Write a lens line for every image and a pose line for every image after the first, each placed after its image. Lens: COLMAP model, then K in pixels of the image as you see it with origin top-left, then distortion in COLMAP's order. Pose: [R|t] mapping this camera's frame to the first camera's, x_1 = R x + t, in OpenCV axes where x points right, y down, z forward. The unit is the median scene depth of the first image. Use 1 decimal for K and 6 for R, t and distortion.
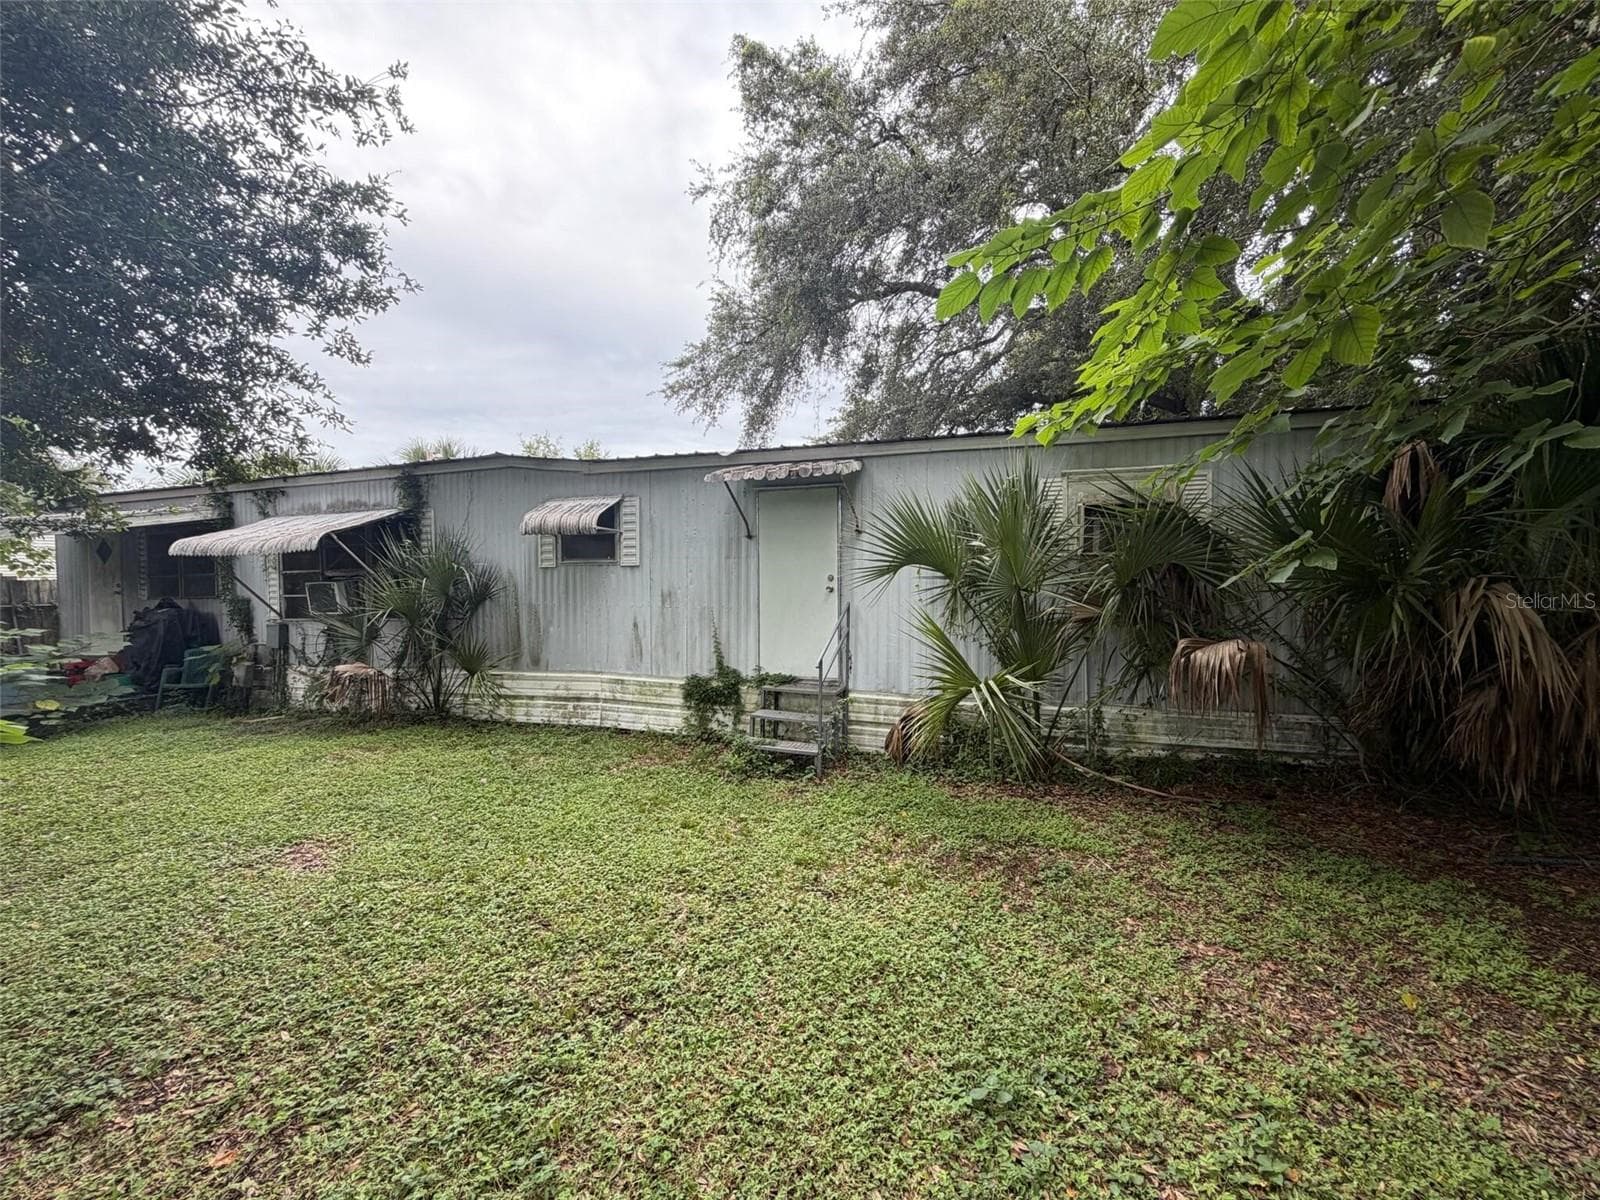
lens RADIAL K [[637.9, 0, 792.0], [0, 637.9, 600.7], [0, 0, 1]] dist [-0.000116, -0.000059]
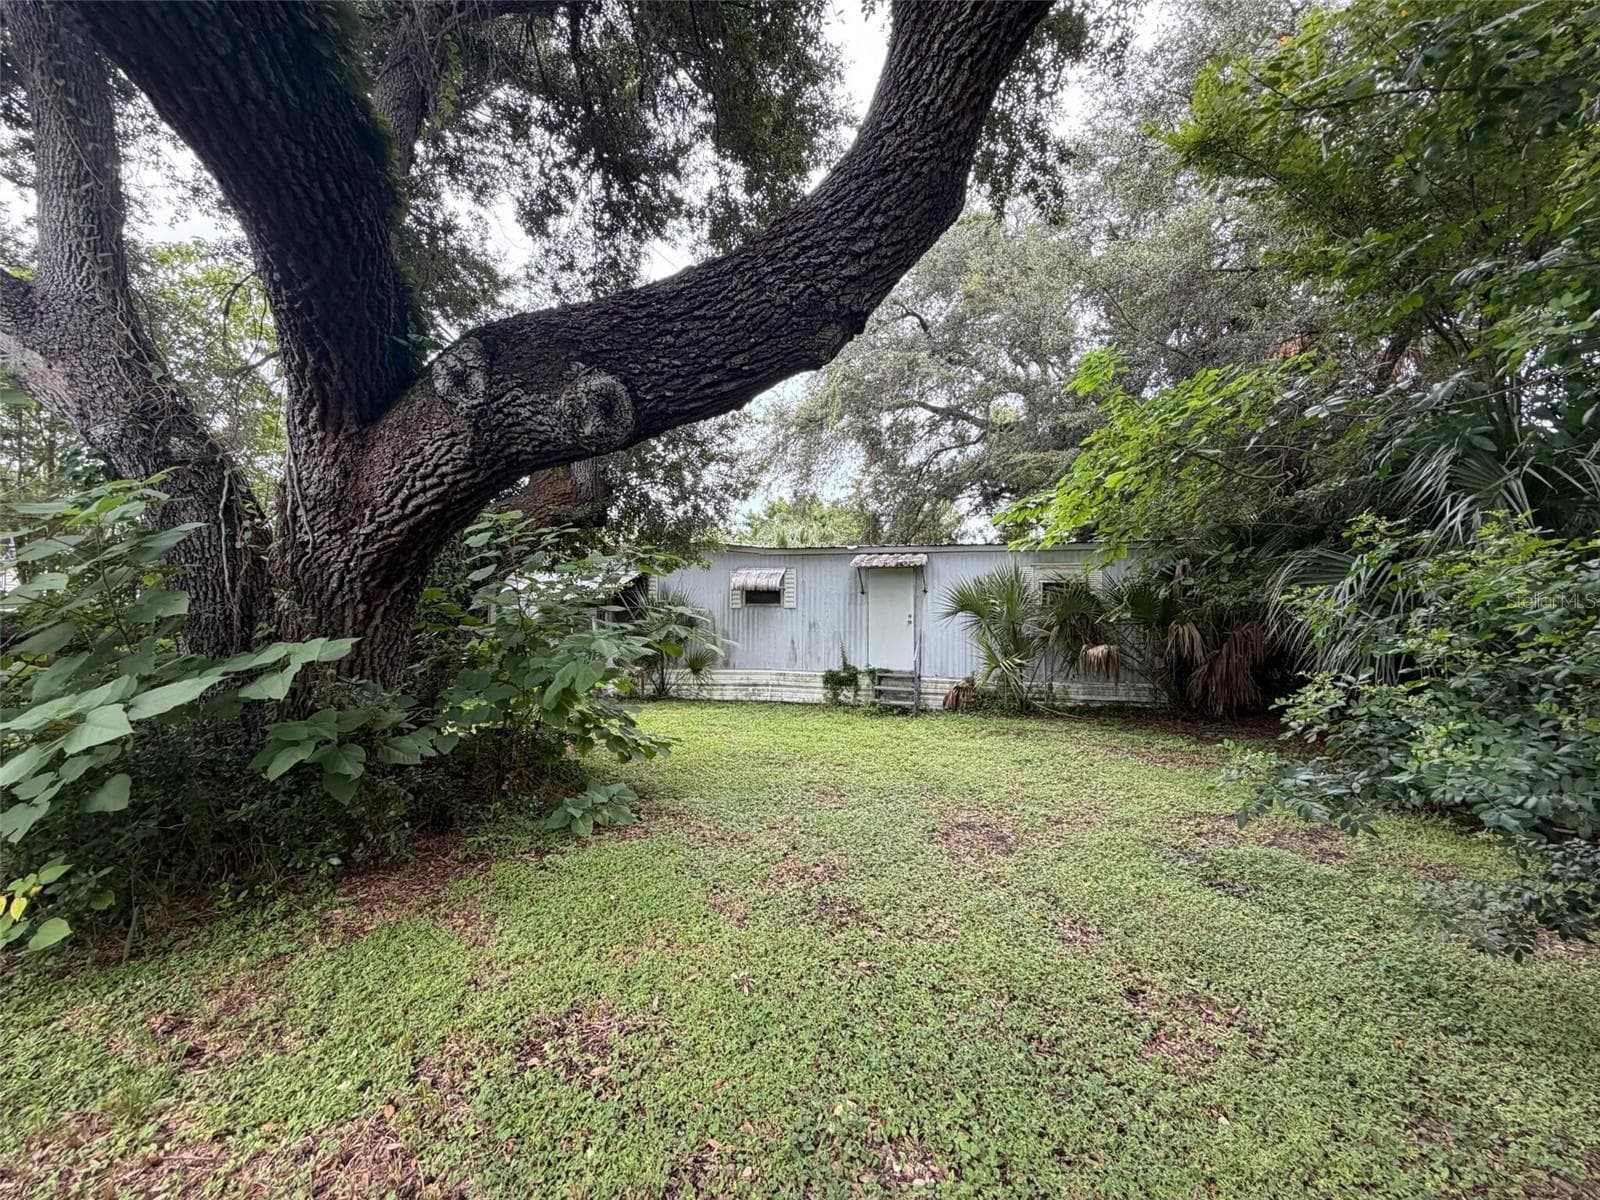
lens RADIAL K [[637.9, 0, 792.0], [0, 637.9, 600.7], [0, 0, 1]] dist [-0.000116, -0.000059]
pose [[0.998405, 0.008107, 0.055881, -0.381043], [-0.005474, 0.998875, -0.047103, 0.008970], [-0.056200, 0.046722, 0.997326, -0.826548]]
